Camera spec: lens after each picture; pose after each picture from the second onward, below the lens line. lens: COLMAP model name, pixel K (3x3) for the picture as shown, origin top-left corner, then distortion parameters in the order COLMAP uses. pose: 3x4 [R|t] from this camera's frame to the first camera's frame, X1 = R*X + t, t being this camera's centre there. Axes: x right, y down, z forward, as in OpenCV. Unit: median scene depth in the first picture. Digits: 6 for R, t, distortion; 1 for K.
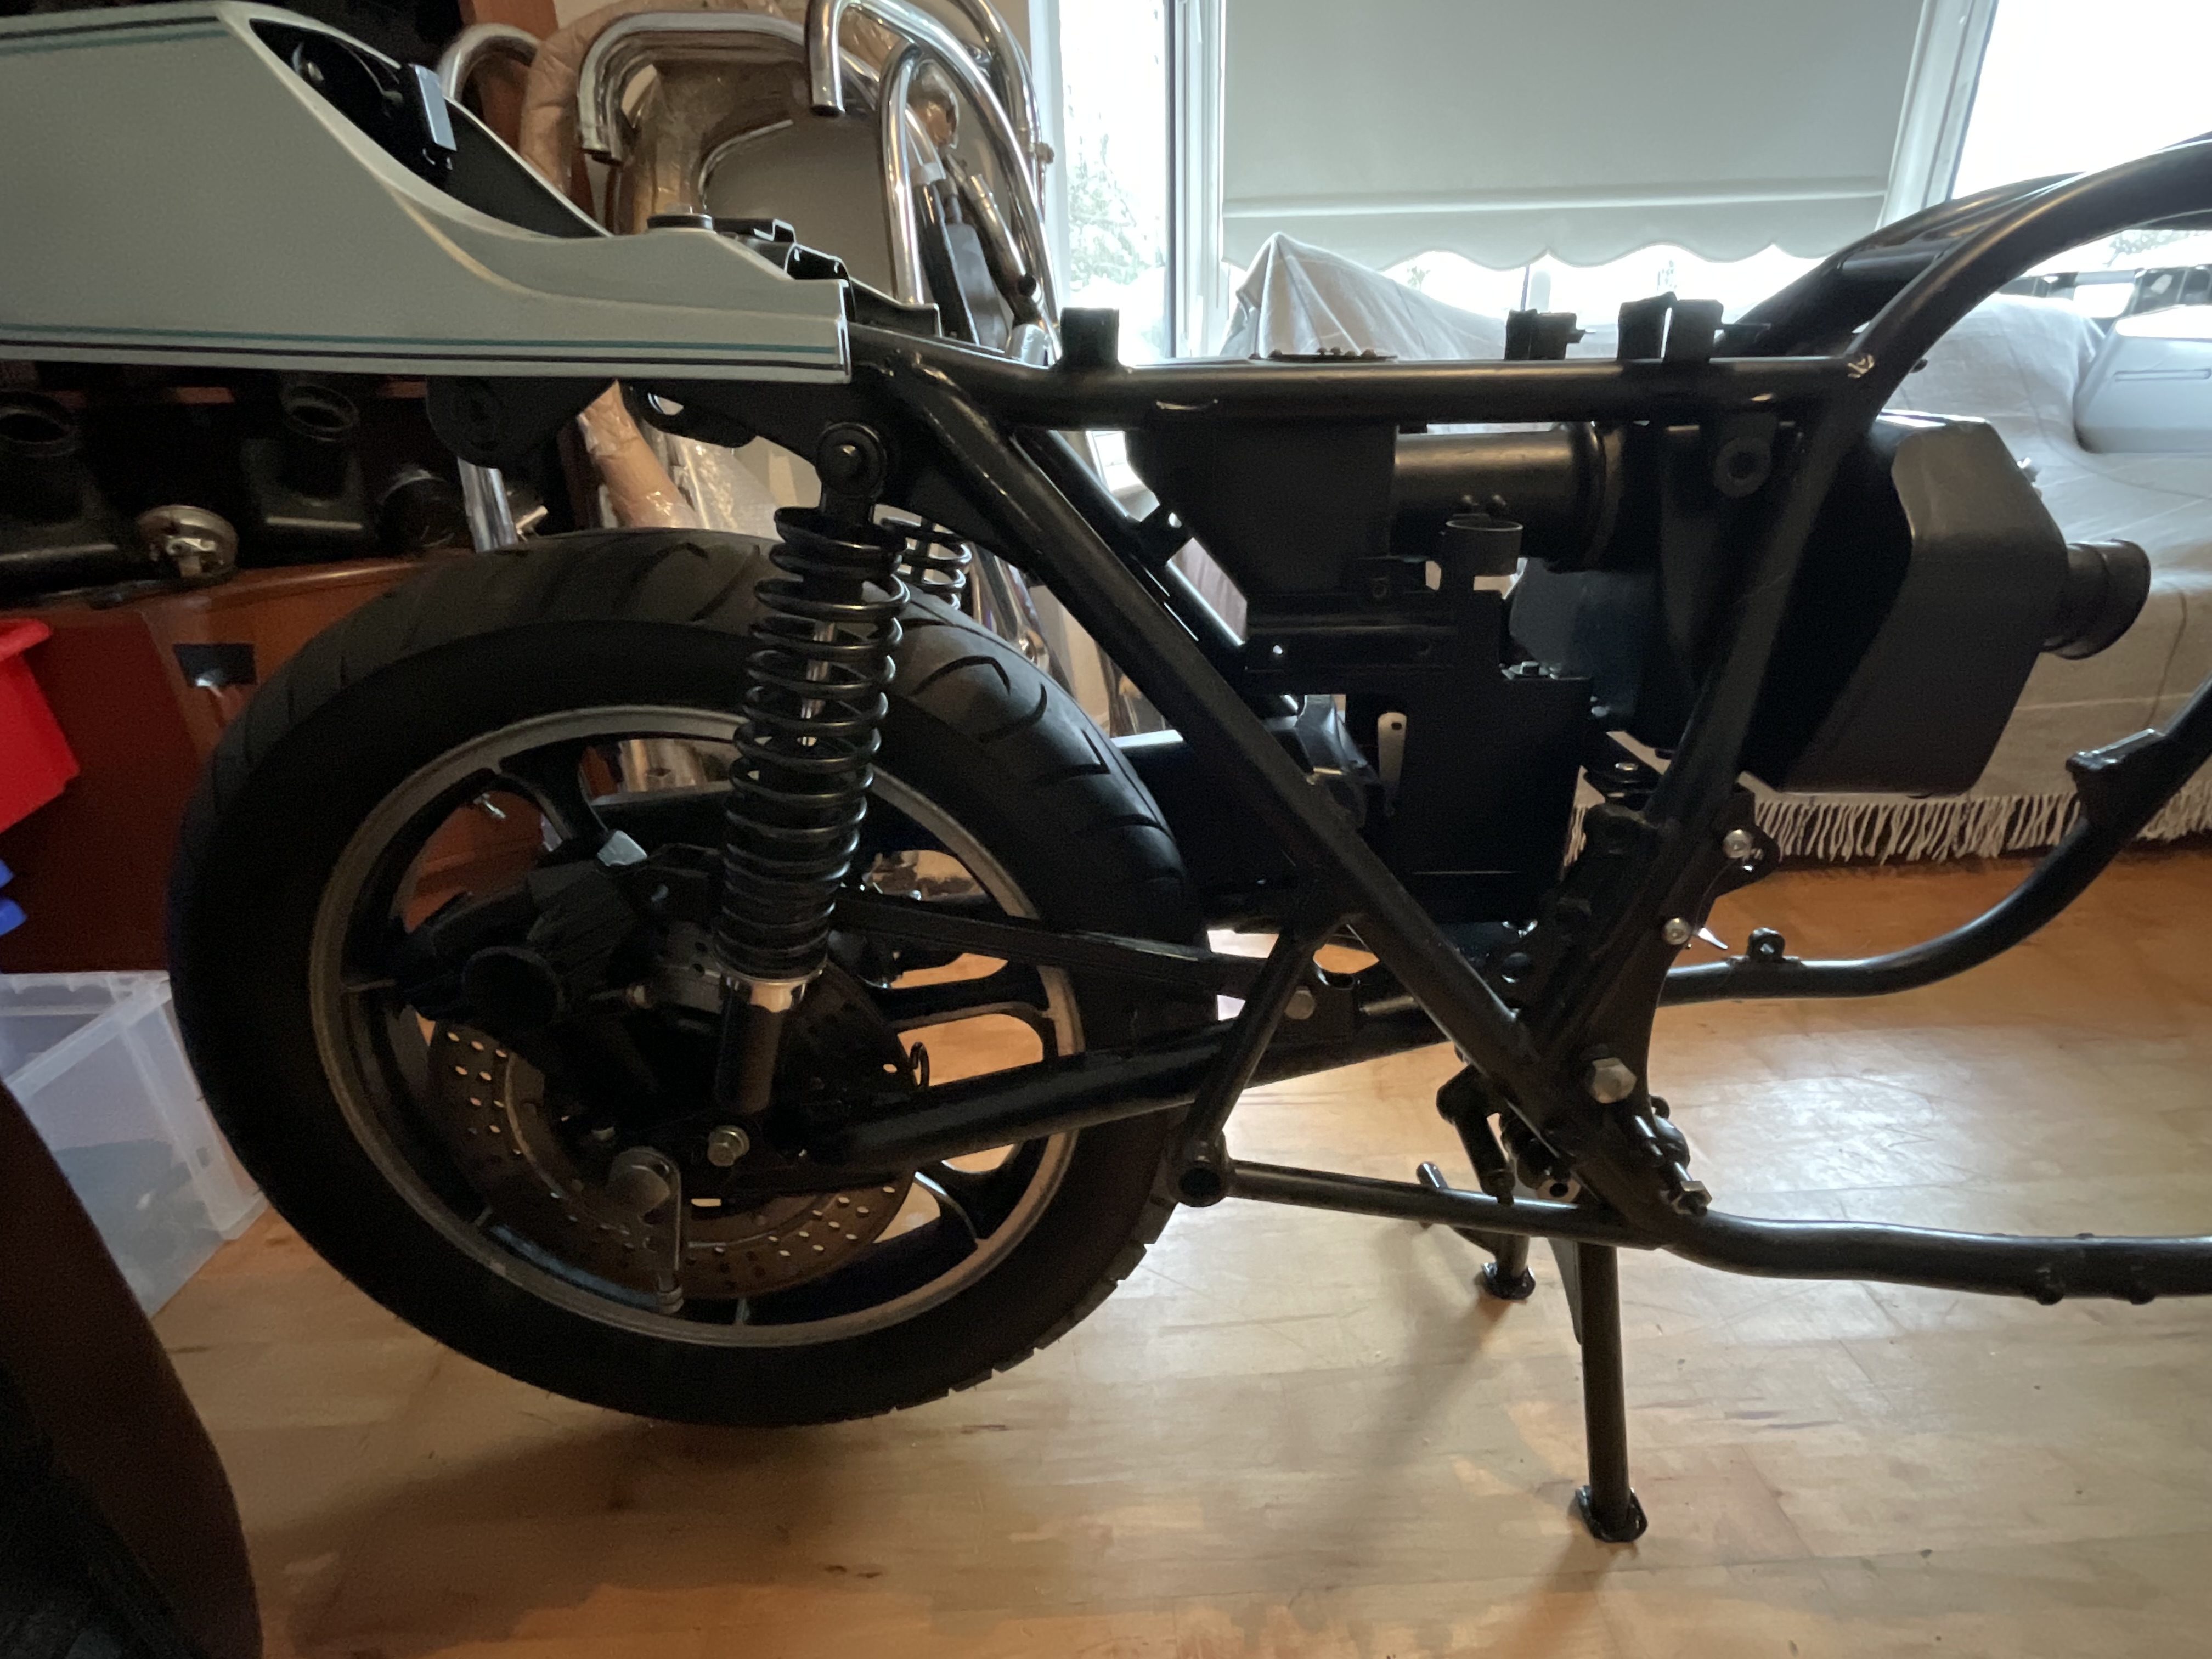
lens RADIAL K [[1069.5, 0, 1106.0], [0, 1069.5, 829.5], [0, 0, 1]] dist [-0.005903, -0.000472]
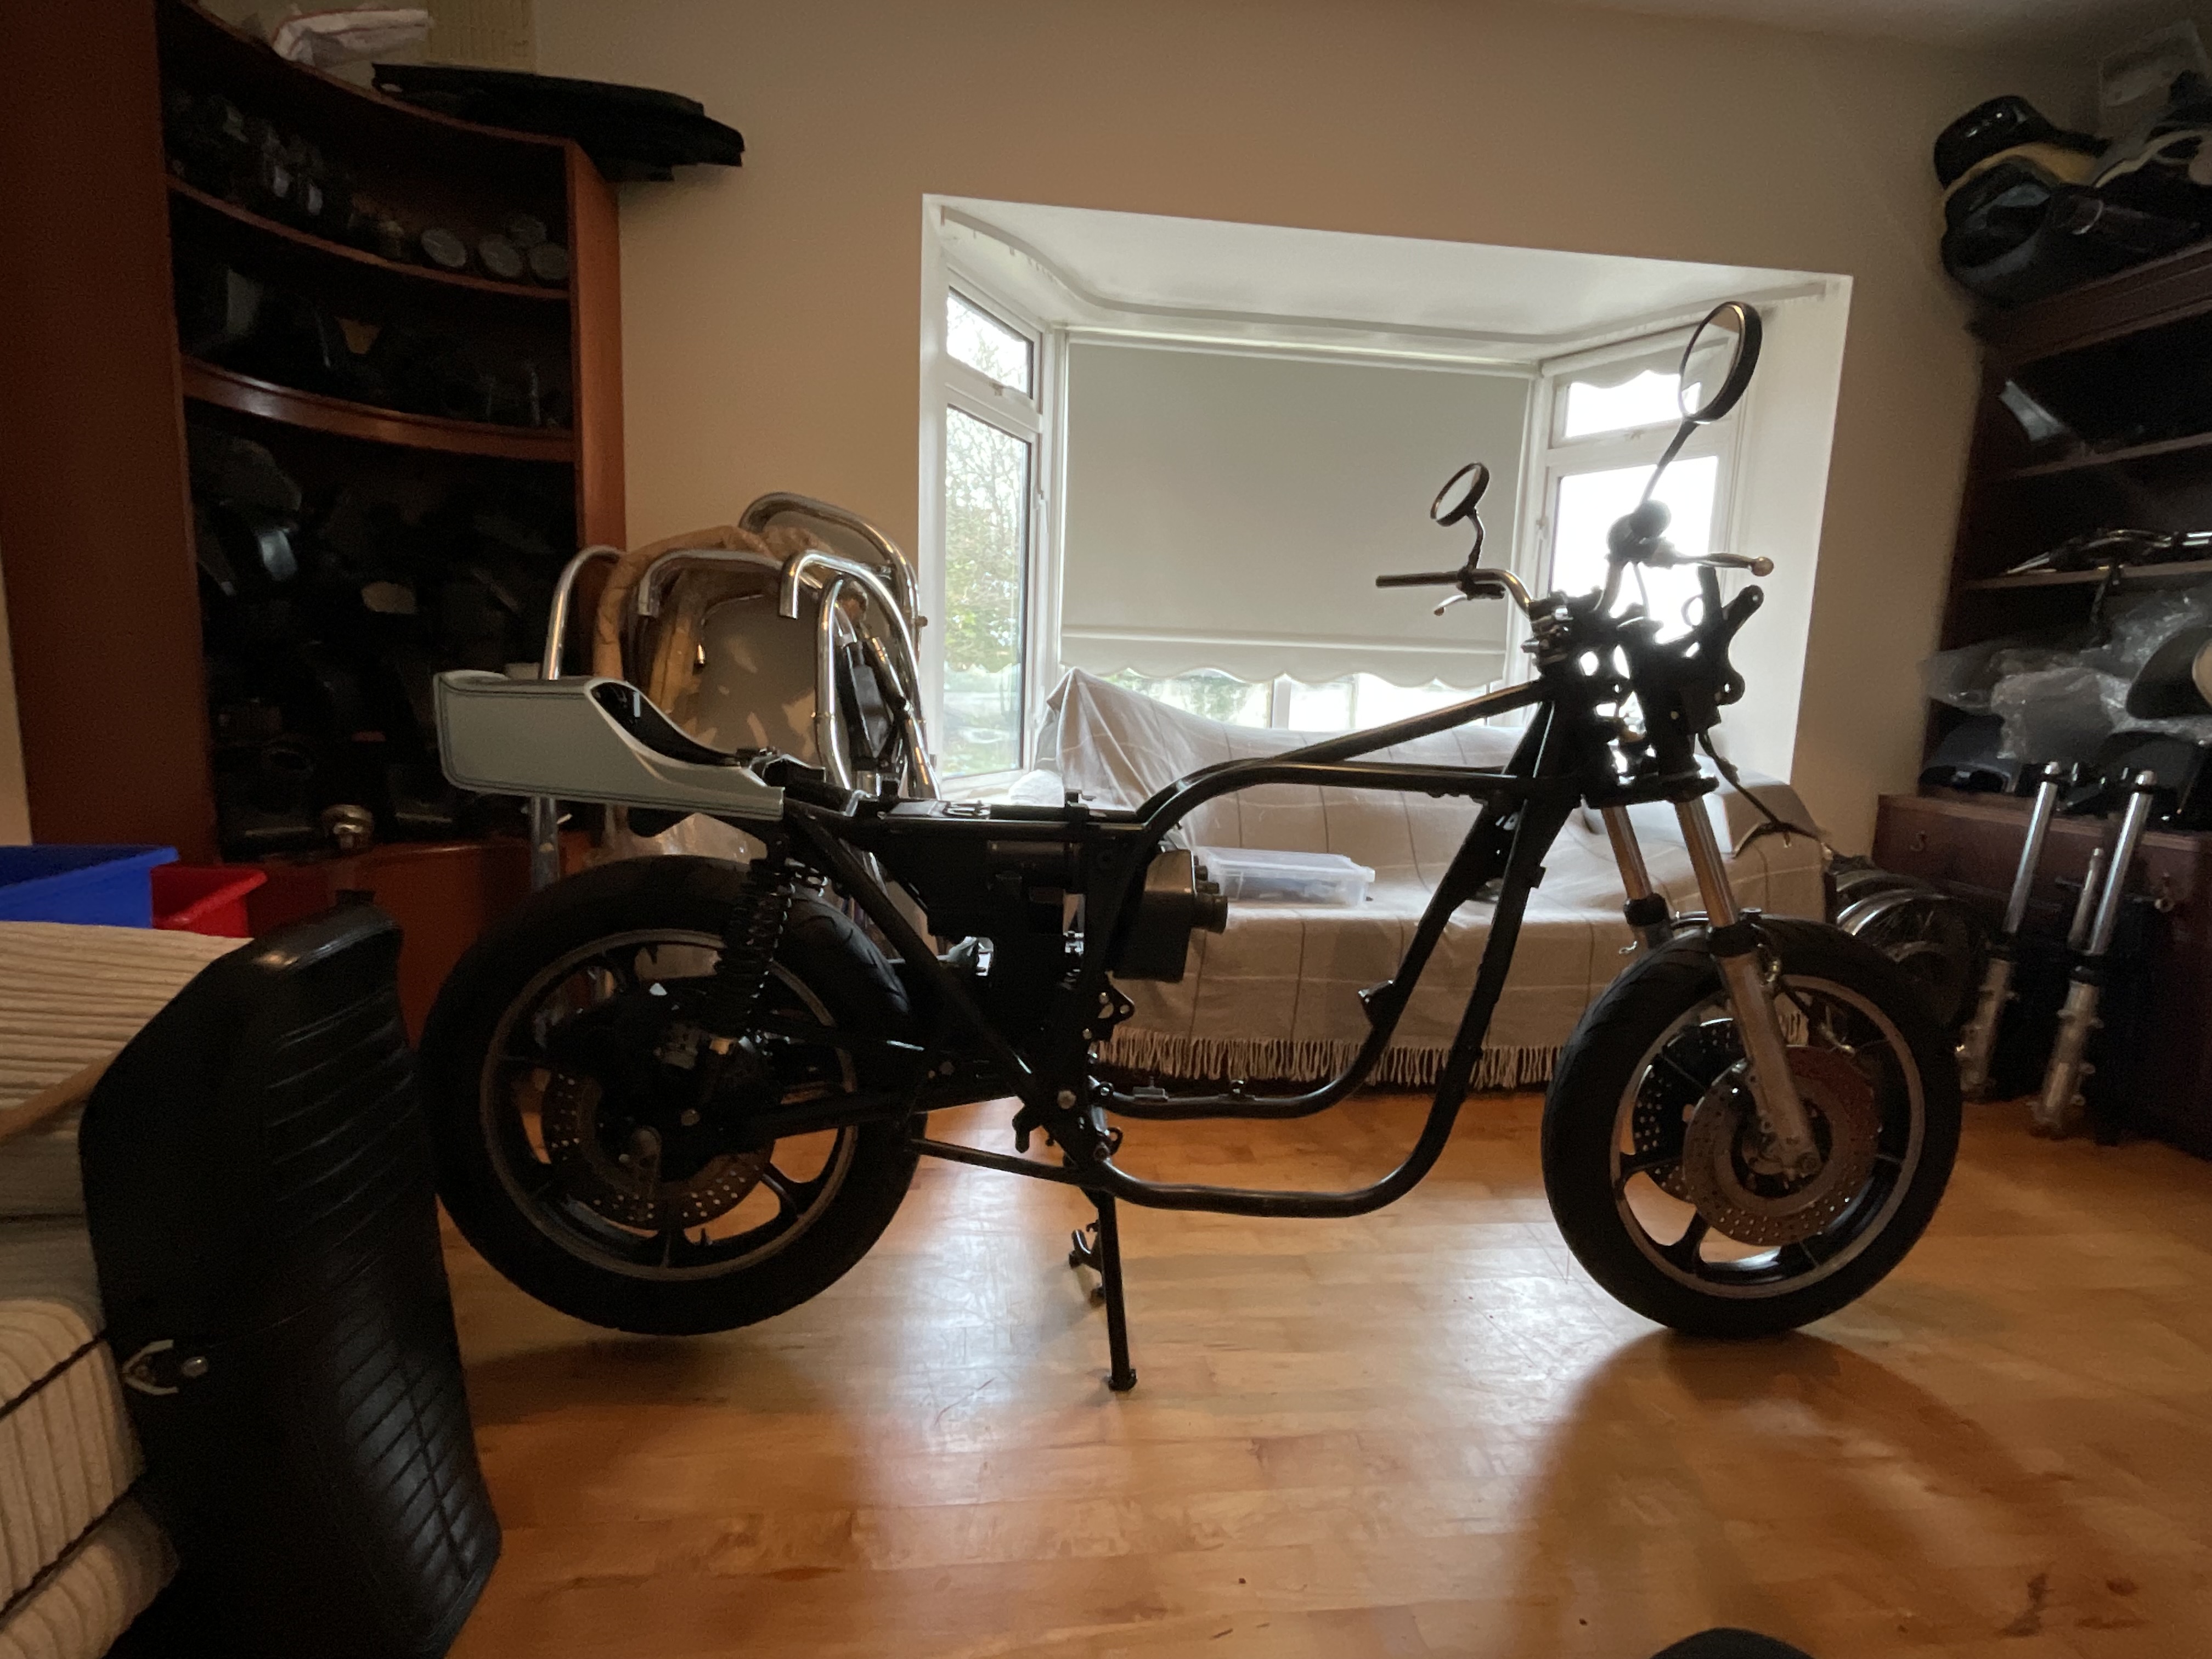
lens RADIAL K [[1065.7, 0, 1106.0], [0, 1065.7, 829.5], [0, 0, 1]] dist [0.000644, -0.000114]
pose [[0.995136, 0.057413, 0.080053, 0.131709], [-0.033991, 0.962823, -0.267987, 0.116262], [-0.092463, 0.263963, 0.960091, -0.601484]]
